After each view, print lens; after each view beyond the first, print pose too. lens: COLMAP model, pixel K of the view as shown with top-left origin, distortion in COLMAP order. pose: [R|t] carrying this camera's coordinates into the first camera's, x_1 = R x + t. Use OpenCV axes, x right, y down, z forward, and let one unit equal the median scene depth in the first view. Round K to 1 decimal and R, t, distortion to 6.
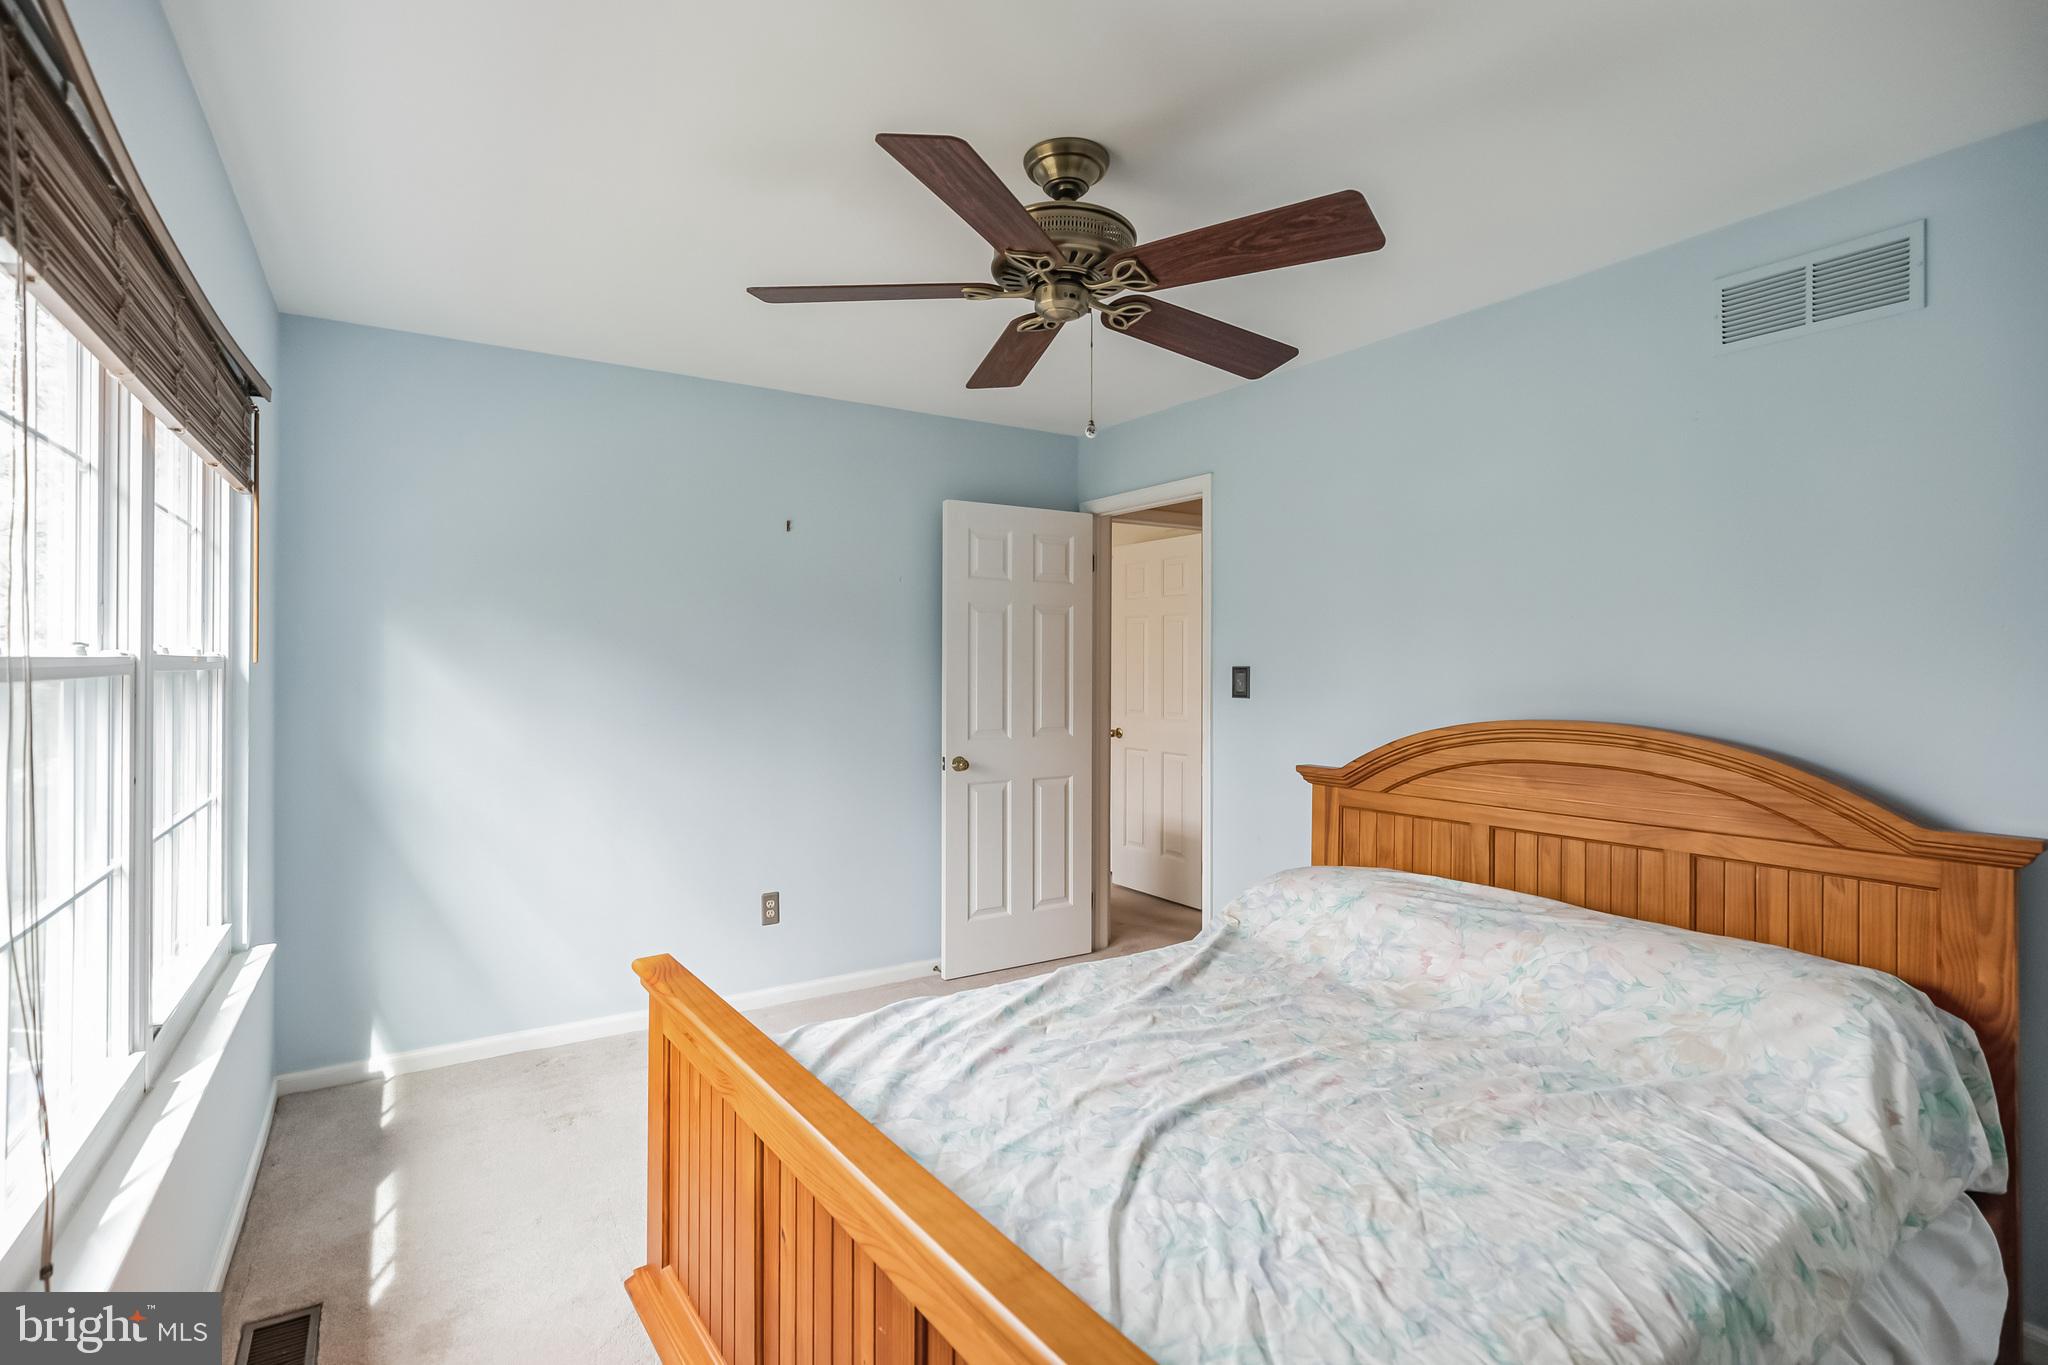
lens RADIAL K [[934.3, 0, 1022.8], [0, 934.3, 671.4], [0, 0, 1]] dist [-0.002435, -0.000346]
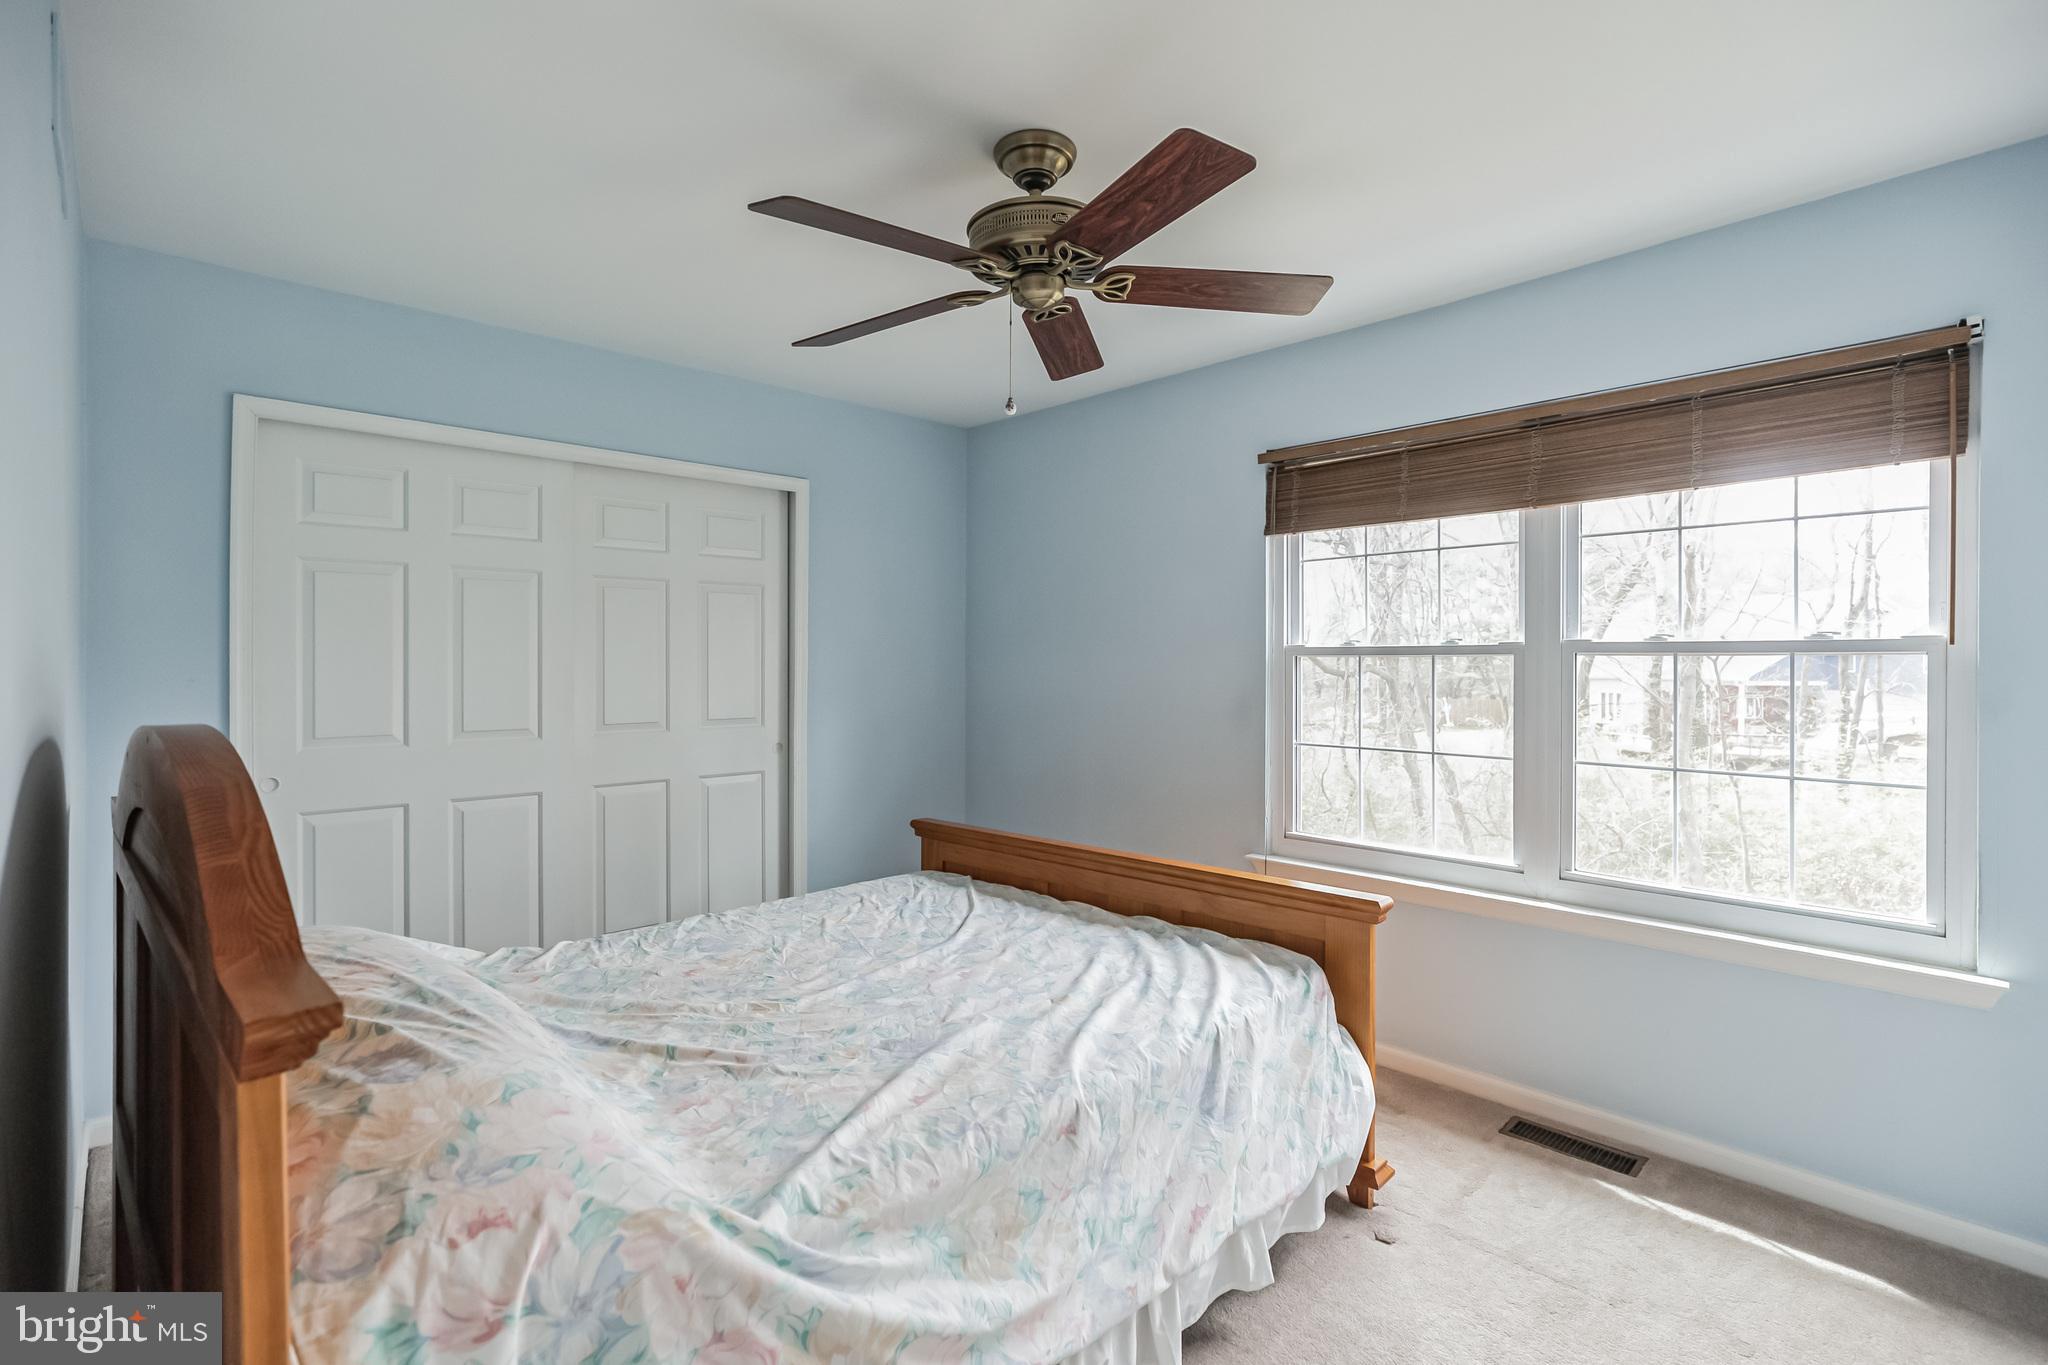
lens RADIAL K [[934.3, 0, 1022.8], [0, 934.3, 671.4], [0, 0, 1]] dist [-0.002435, -0.000346]
pose [[-0.982084, -0.004649, -0.188388, 0.306662], [-0.008551, 0.999765, 0.019904, 0.007745], [0.188252, 0.021159, -0.981893, 2.453099]]
